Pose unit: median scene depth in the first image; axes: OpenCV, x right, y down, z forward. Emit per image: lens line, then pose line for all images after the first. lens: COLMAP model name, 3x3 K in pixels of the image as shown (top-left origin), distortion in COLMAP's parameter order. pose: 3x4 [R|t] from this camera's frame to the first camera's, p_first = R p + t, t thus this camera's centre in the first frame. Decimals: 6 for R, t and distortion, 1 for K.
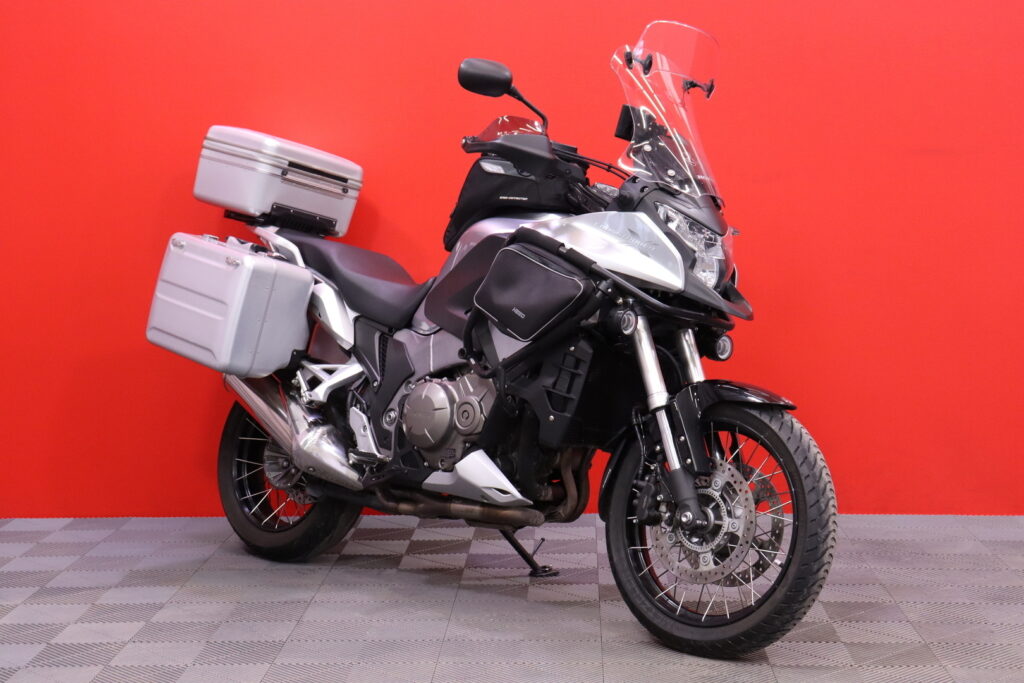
lens RADIAL K [[1734.1, 0, 512.0], [0, 1734.1, 341.5], [0, 0, 1]] dist [0.122578, 0.111701]
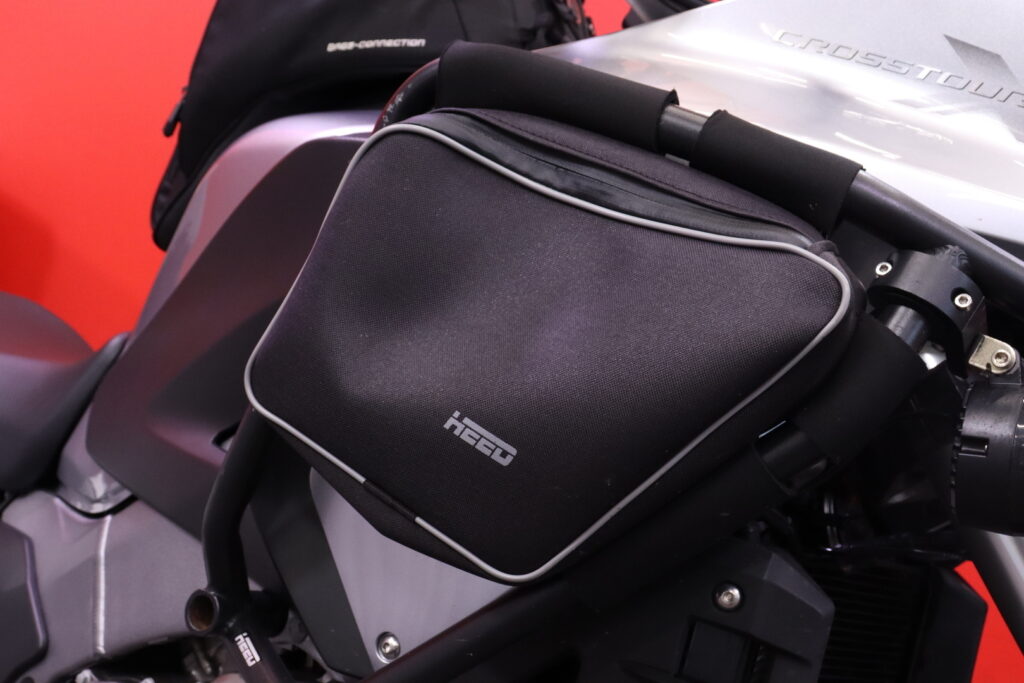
lens RADIAL K [[1235.3, 0, 512.0], [0, 1235.3, 341.5], [0, 0, 1]] dist [0.009448, 0.009286]
pose [[0.983031, -0.028595, 0.181199, -0.016343], [0.042417, 0.996439, -0.072869, -0.015960], [-0.178470, 0.079319, 0.980743, 0.810765]]
